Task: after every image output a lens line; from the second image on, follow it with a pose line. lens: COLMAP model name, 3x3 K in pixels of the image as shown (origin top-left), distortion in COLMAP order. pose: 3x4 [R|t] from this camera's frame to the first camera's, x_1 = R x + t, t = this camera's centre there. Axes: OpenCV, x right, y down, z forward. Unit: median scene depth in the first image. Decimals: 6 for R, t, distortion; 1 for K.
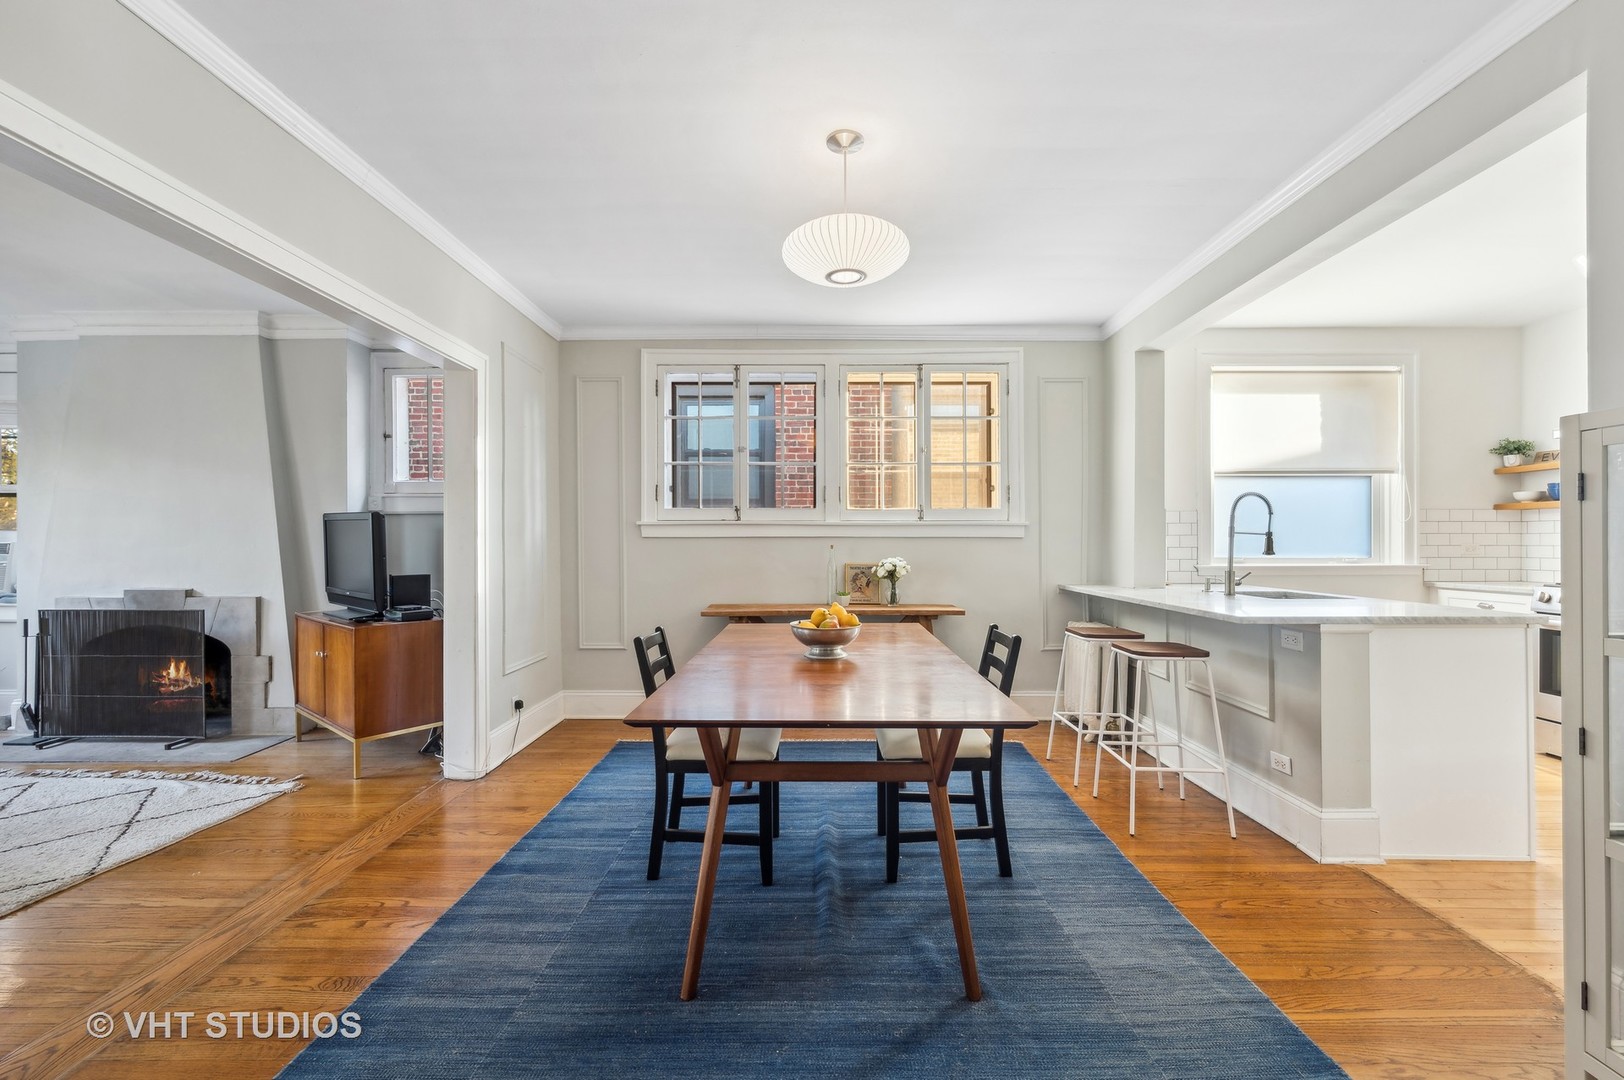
lens RADIAL K [[645.9, 0, 820.2], [0, 645.9, 532.5], [0, 0, 1]] dist [0.000577, -0.000506]
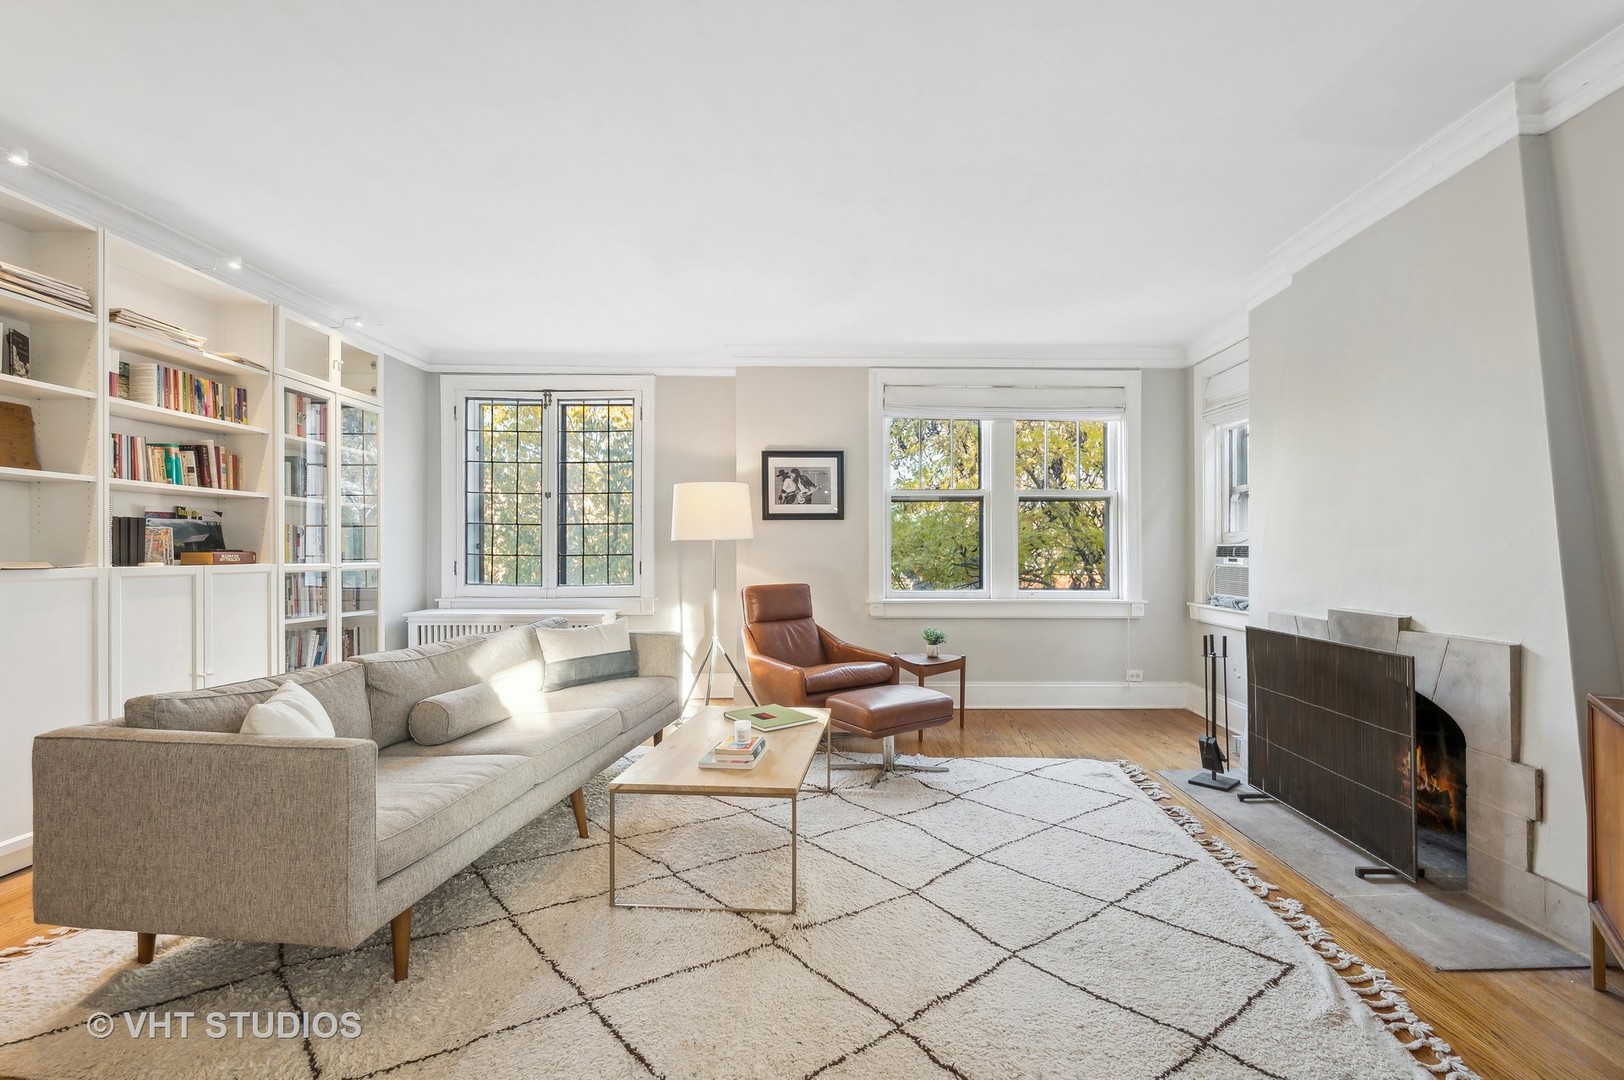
lens RADIAL K [[701.8, 0, 851.3], [0, 701.8, 549.1], [0, 0, 1]] dist [-0.003445, 0.001012]
pose [[0.014099, -0.002267, -0.999898, -0.329352], [0.001347, 0.999997, -0.002248, 0.024790], [0.999900, -0.001315, 0.014102, 0.473409]]
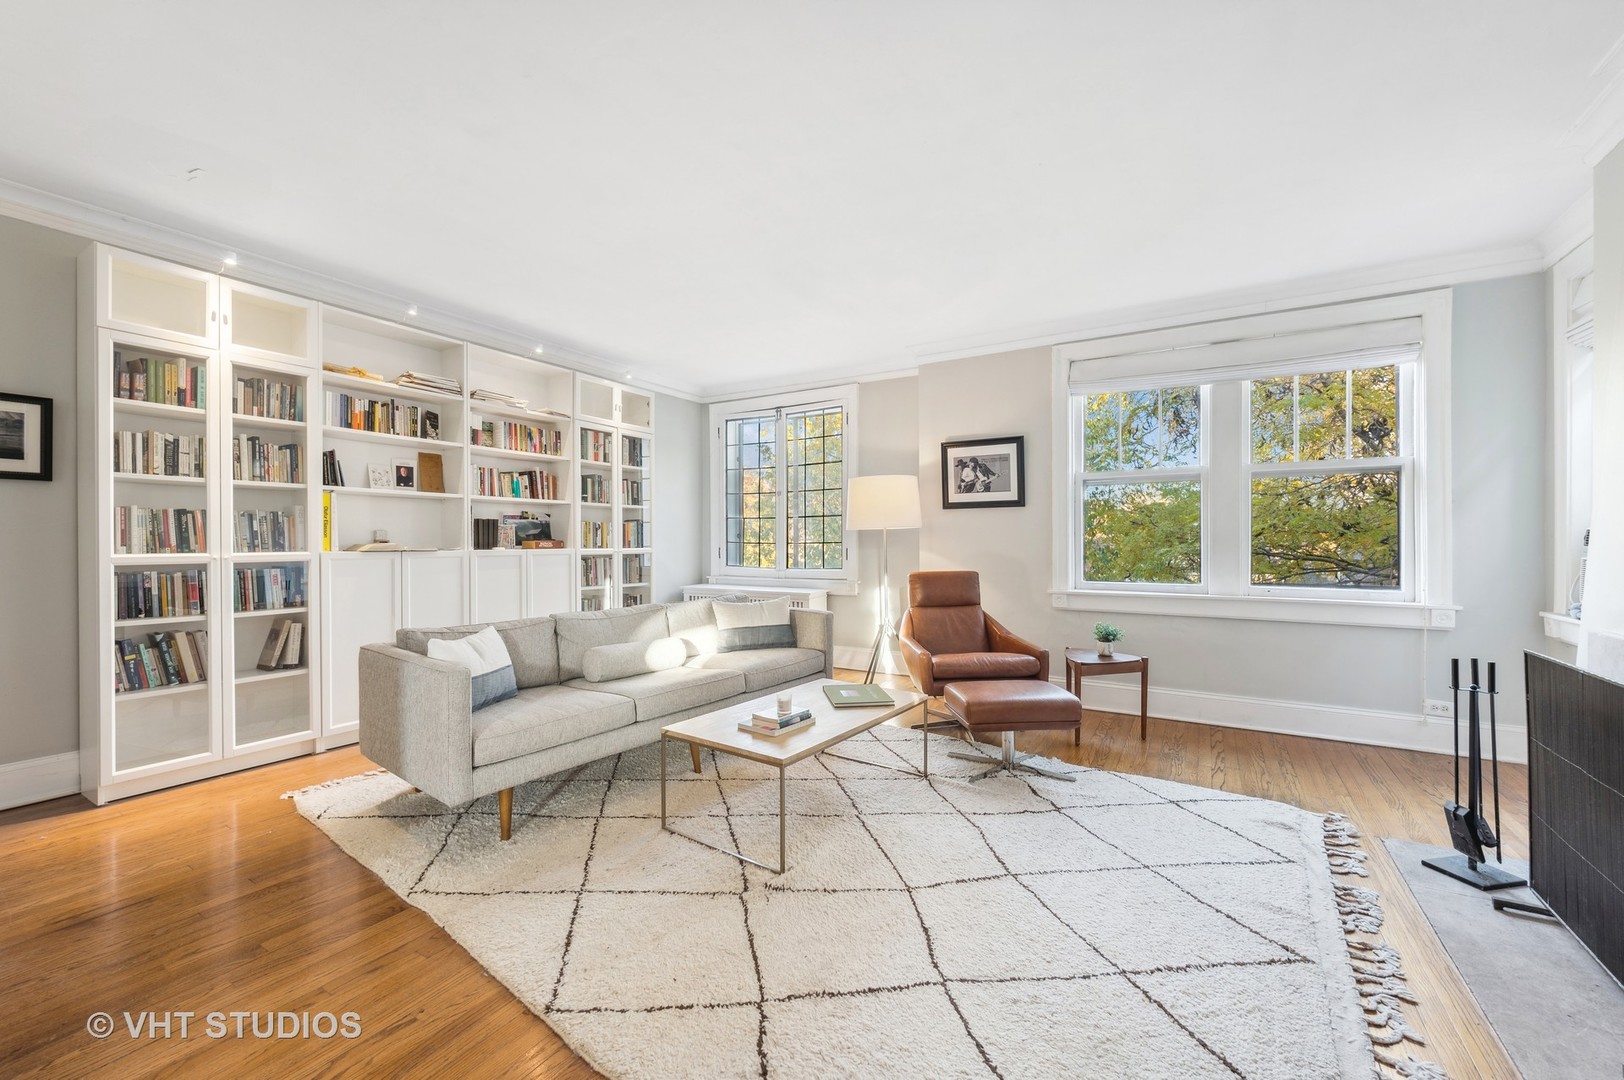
lens RADIAL K [[645.9, 0, 799.9], [0, 645.9, 539.2], [0, 0, 1]] dist [0.000577, -0.000506]
pose [[-0.524292, 0.001512, -0.851537, -0.398779], [0.004153, 0.999991, -0.000782, 0.025282], [0.851528, -0.003946, -0.524294, 0.669219]]
